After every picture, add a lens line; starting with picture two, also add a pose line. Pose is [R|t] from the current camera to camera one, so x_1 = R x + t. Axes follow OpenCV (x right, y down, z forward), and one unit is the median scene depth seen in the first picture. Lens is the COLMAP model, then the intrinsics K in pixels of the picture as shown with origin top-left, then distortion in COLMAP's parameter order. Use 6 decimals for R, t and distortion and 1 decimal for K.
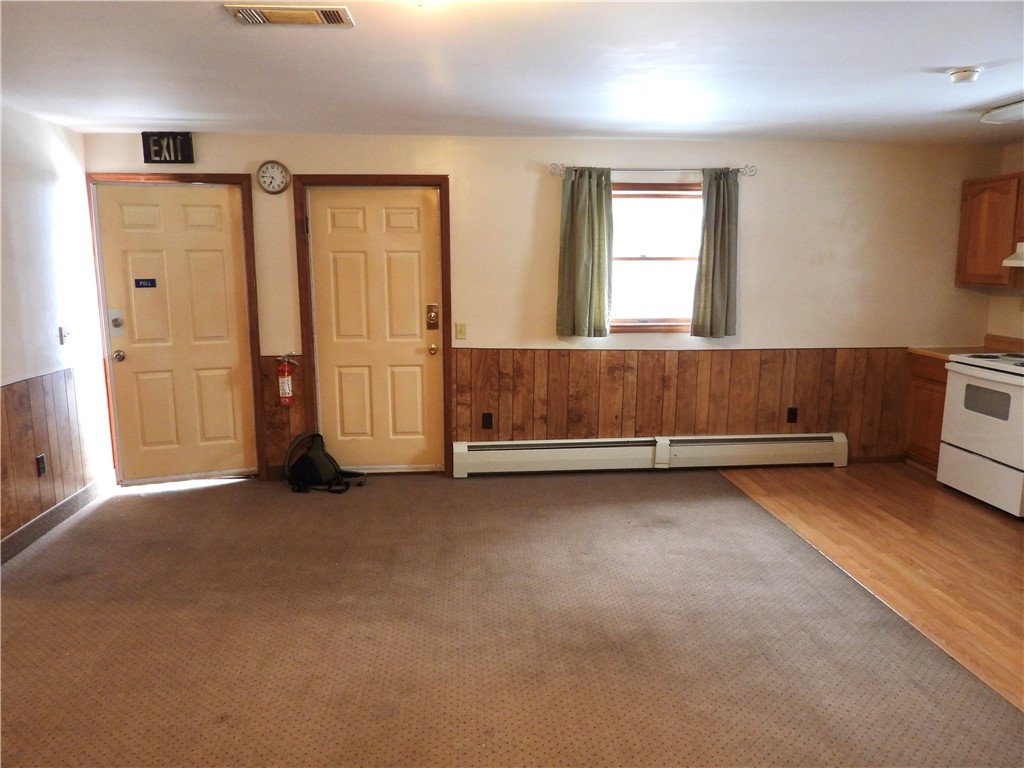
lens RADIAL K [[739.0, 0, 514.4], [0, 739.0, 388.1], [0, 0, 1]] dist [-0.012659, -0.000008]
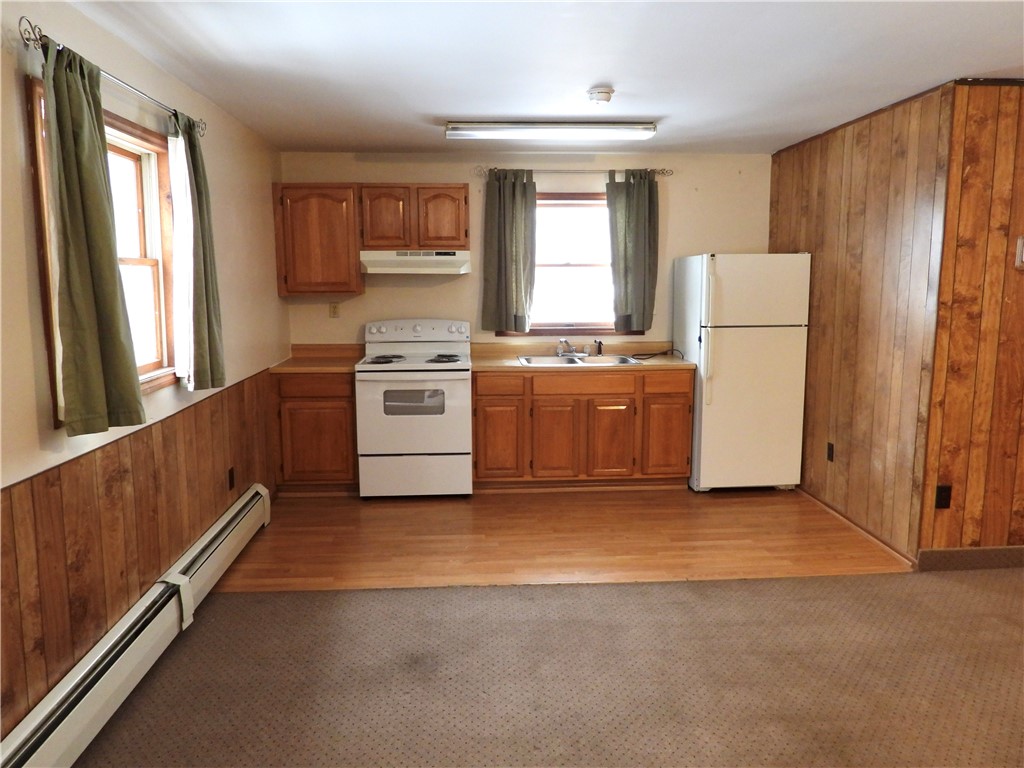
lens RADIAL K [[739.0, 0, 513.3], [0, 739.0, 380.5], [0, 0, 1]] dist [-0.012659, -0.000008]
pose [[0.025406, -0.140100, 0.989811, -0.375424], [0.177412, 0.975046, 0.133456, -0.122988], [-0.983809, 0.172213, 0.049627, 0.784705]]
